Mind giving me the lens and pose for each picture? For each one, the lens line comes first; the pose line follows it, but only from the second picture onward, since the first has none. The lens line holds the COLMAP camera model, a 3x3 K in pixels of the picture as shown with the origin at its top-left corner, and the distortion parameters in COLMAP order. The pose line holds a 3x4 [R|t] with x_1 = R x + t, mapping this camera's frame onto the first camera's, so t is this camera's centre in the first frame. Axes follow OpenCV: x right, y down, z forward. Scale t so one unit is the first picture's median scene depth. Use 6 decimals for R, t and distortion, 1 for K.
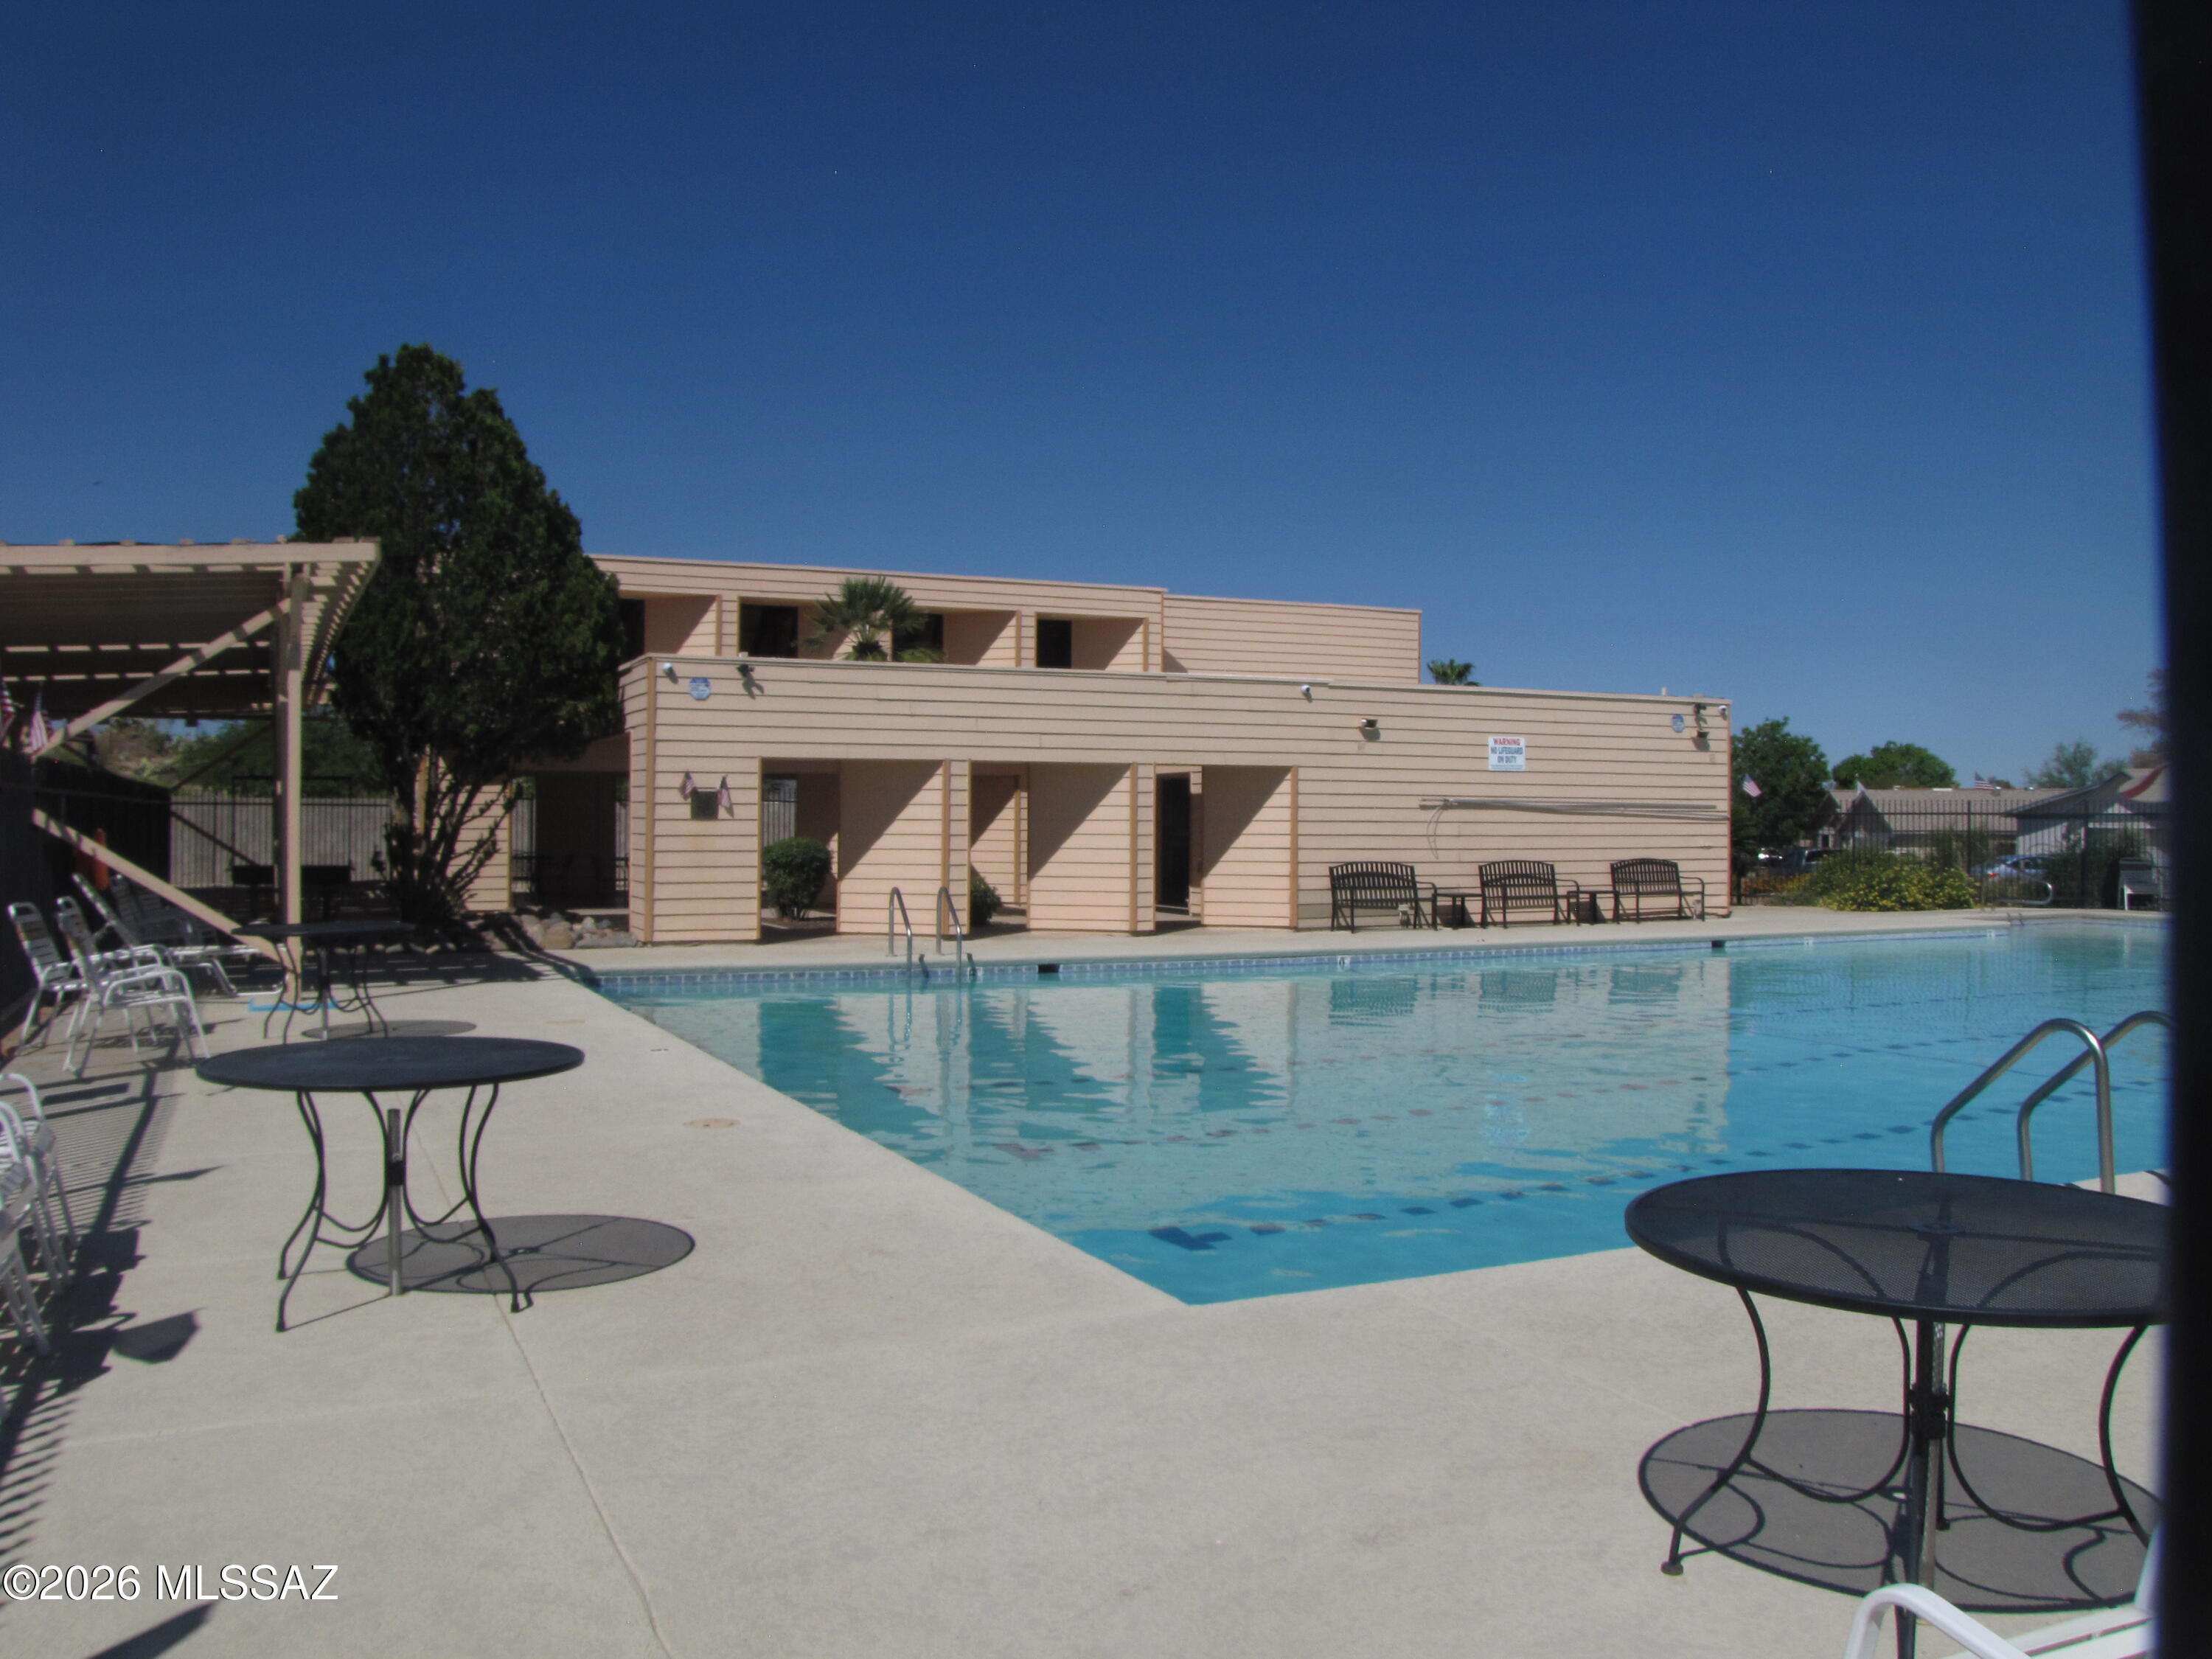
lens RADIAL K [[1859.3, 0, 1142.2], [0, 1859.3, 778.2], [0, 0, 1]] dist [-0.184900, 0.165675]
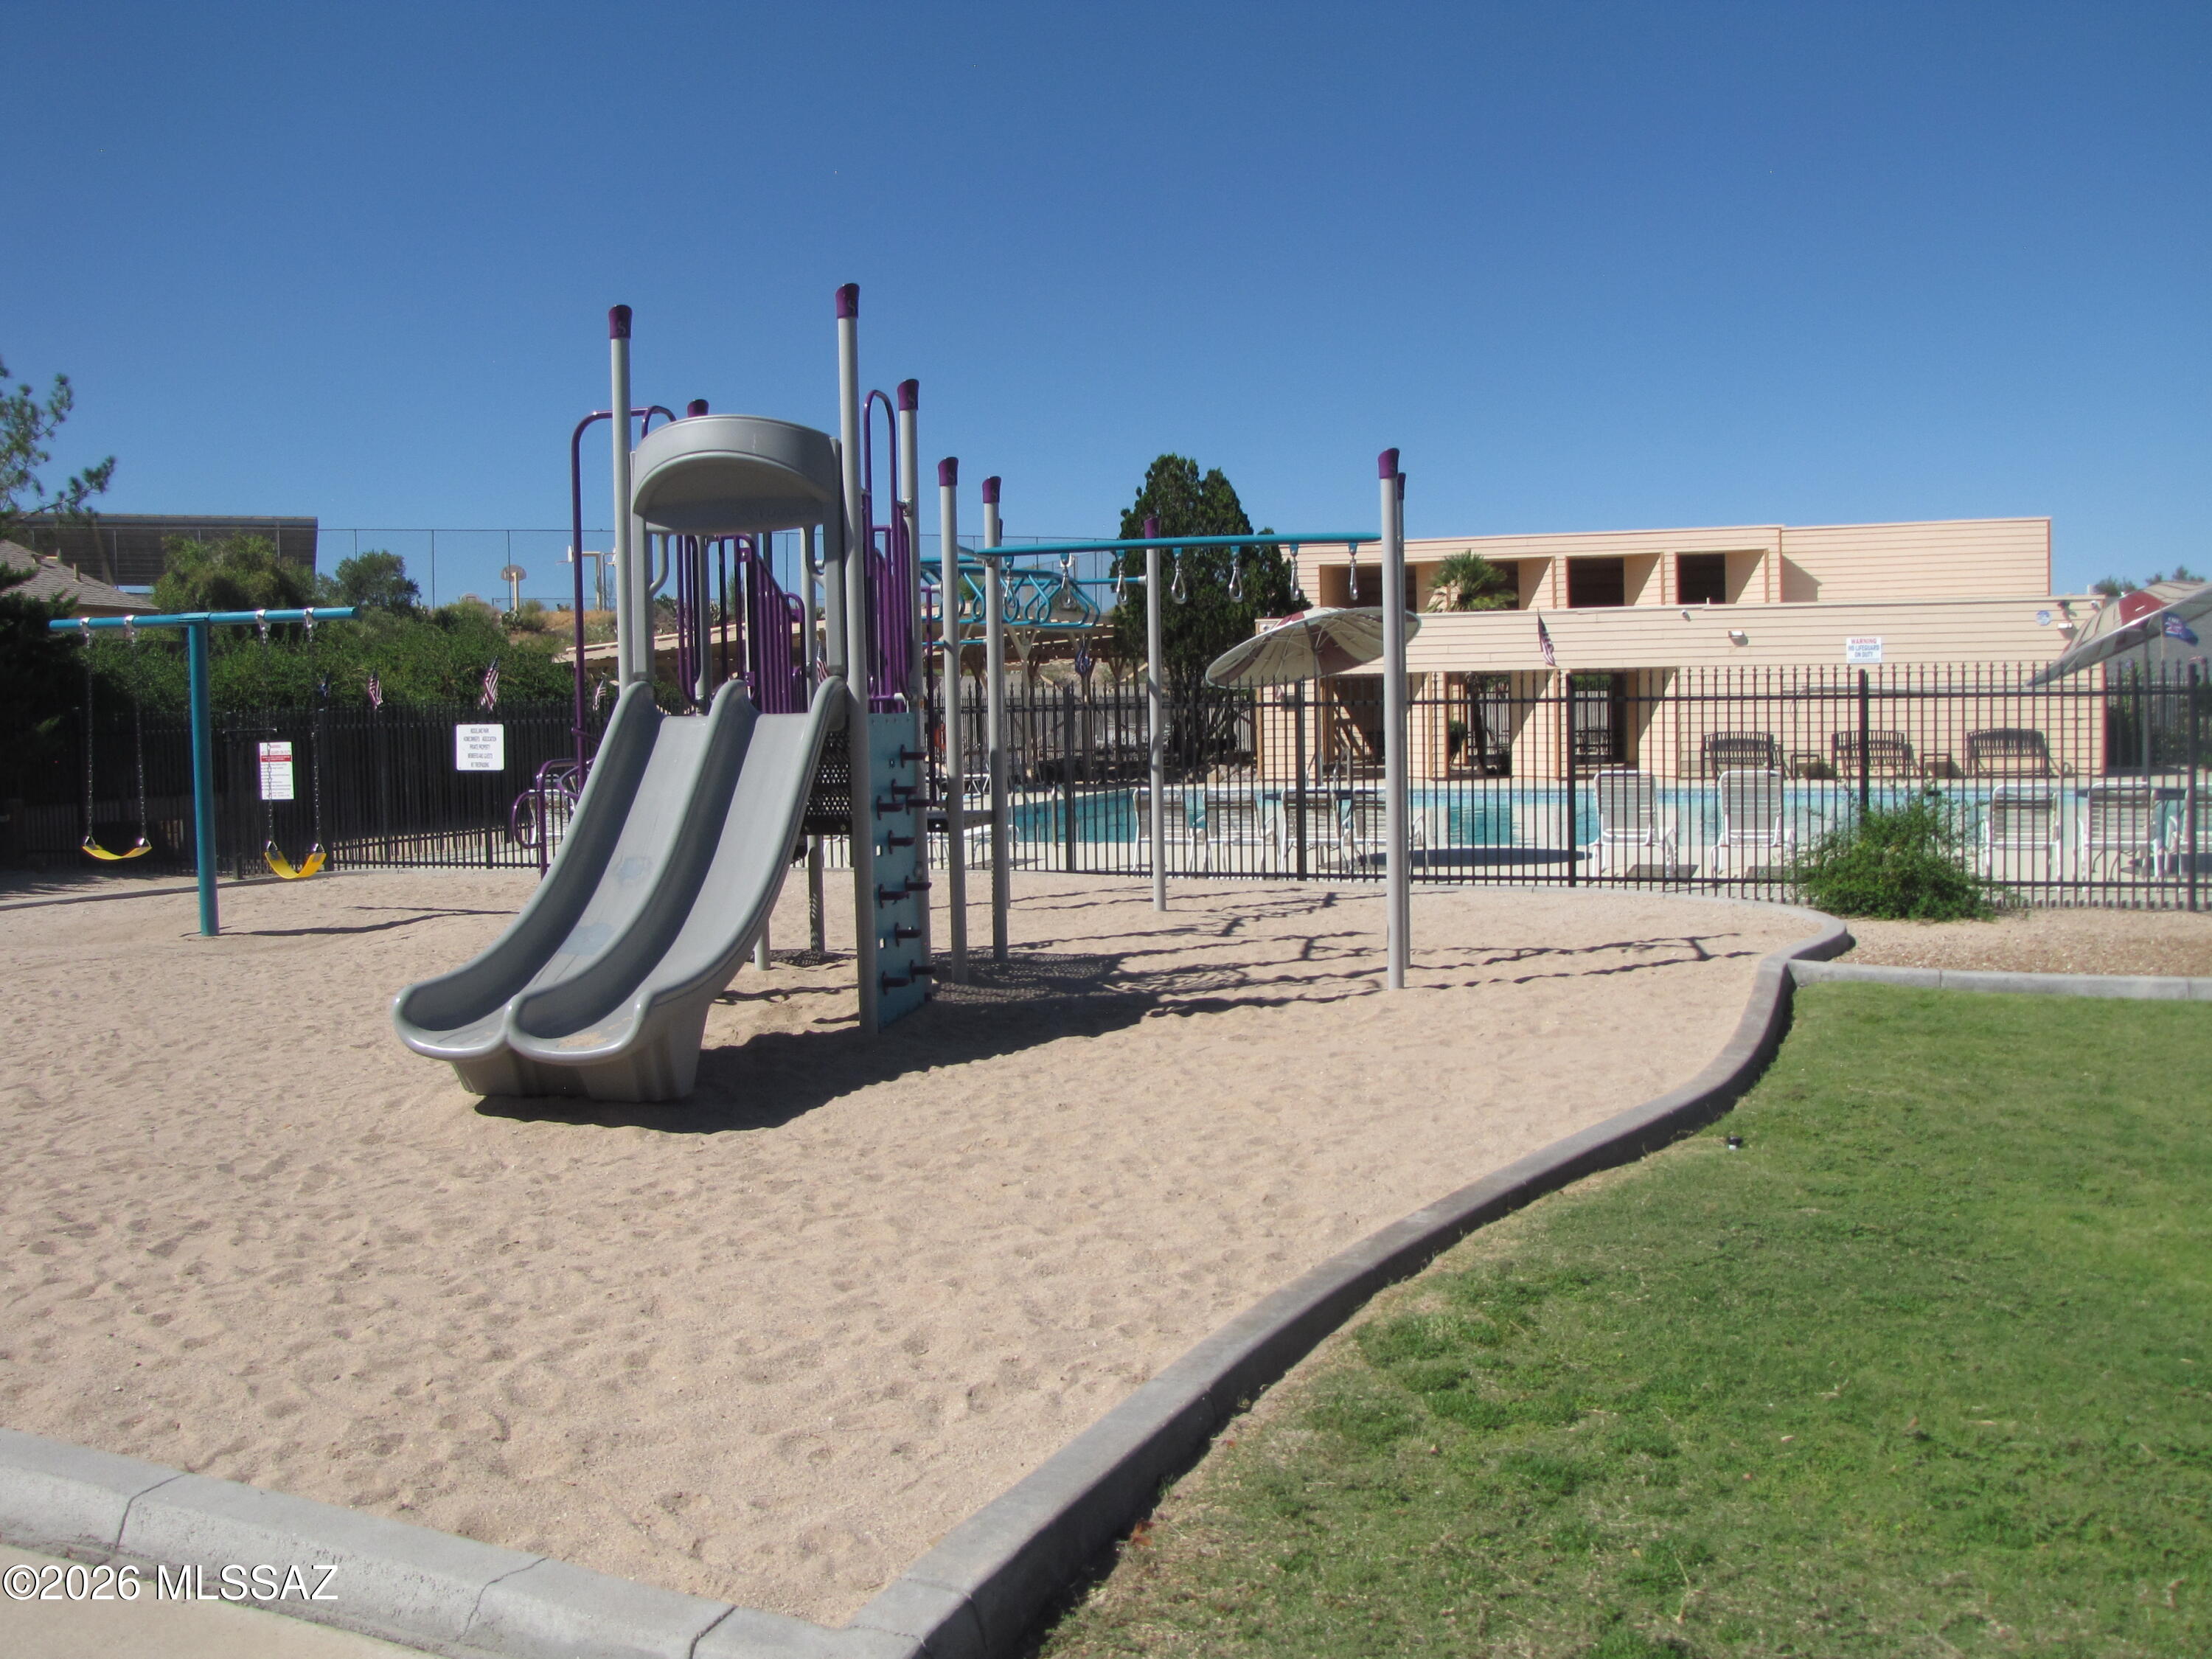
lens RADIAL K [[1859.3, 0, 1142.2], [0, 1859.3, 778.2], [0, 0, 1]] dist [-0.184900, 0.165675]
pose [[0.699823, 0.000982, -0.714315, 0.809558], [0.032562, 0.998916, 0.033275, 0.019637], [0.713573, -0.046546, 0.699033, -0.303430]]
